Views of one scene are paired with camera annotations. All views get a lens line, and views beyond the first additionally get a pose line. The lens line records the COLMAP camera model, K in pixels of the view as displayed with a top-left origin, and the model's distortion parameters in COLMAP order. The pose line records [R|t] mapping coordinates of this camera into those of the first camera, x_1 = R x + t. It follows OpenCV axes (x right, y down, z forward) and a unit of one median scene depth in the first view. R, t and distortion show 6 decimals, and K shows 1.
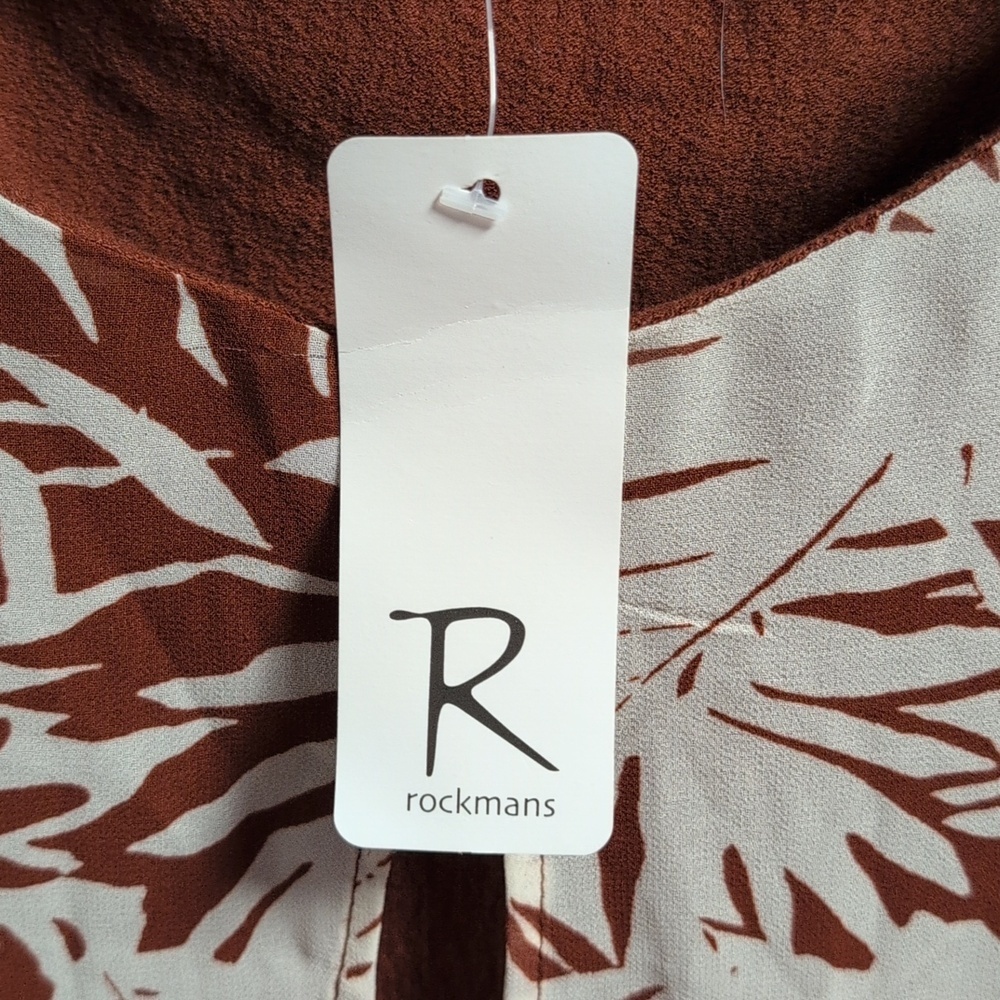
lens RADIAL K [[1690.8, 0, 500.0], [0, 1690.8, 500.0], [0, 0, 1]] dist [0.467796, -2.117556]
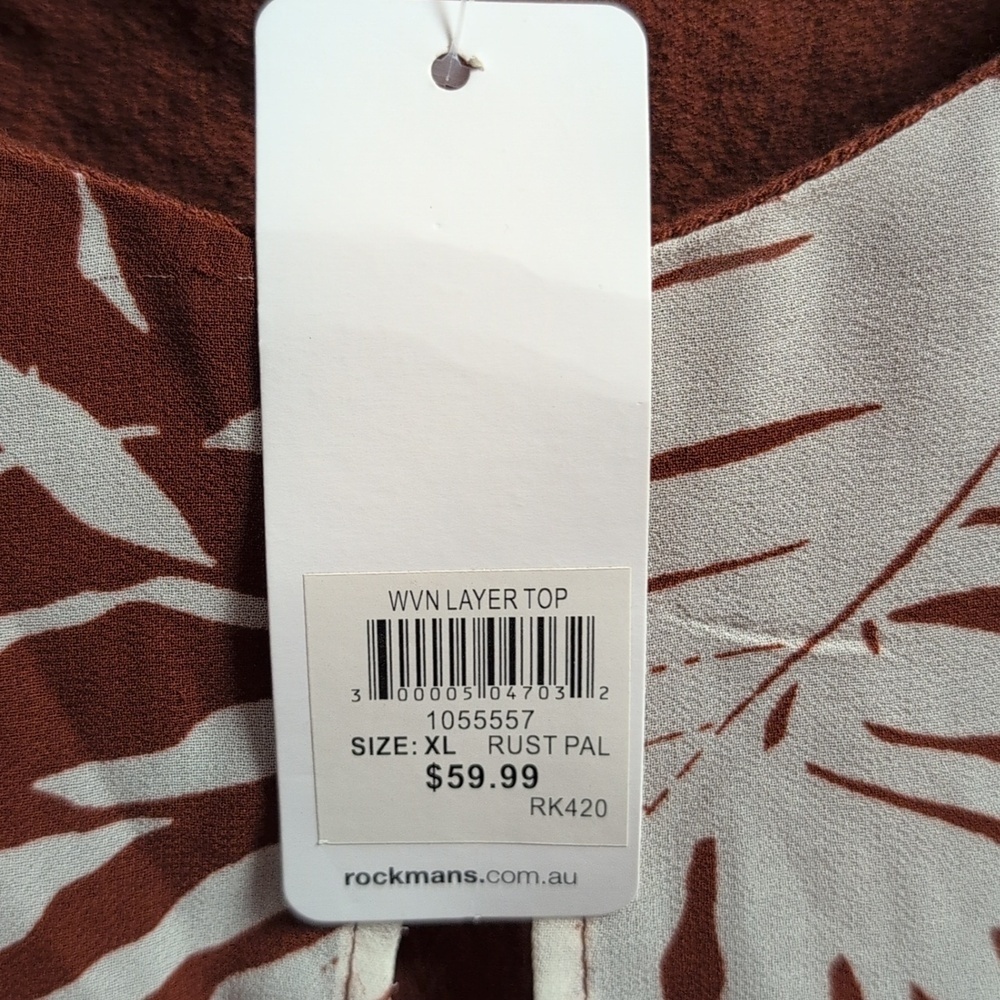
lens RADIAL K [[1690.8, 0, 500.0], [0, 1690.8, 500.0], [0, 0, 1]] dist [0.467796, -2.117556]
pose [[0.997479, -0.044189, 0.055531, -0.049940], [0.051074, 0.990275, -0.129408, 0.101715], [-0.049272, 0.131918, 0.990035, 0.254237]]
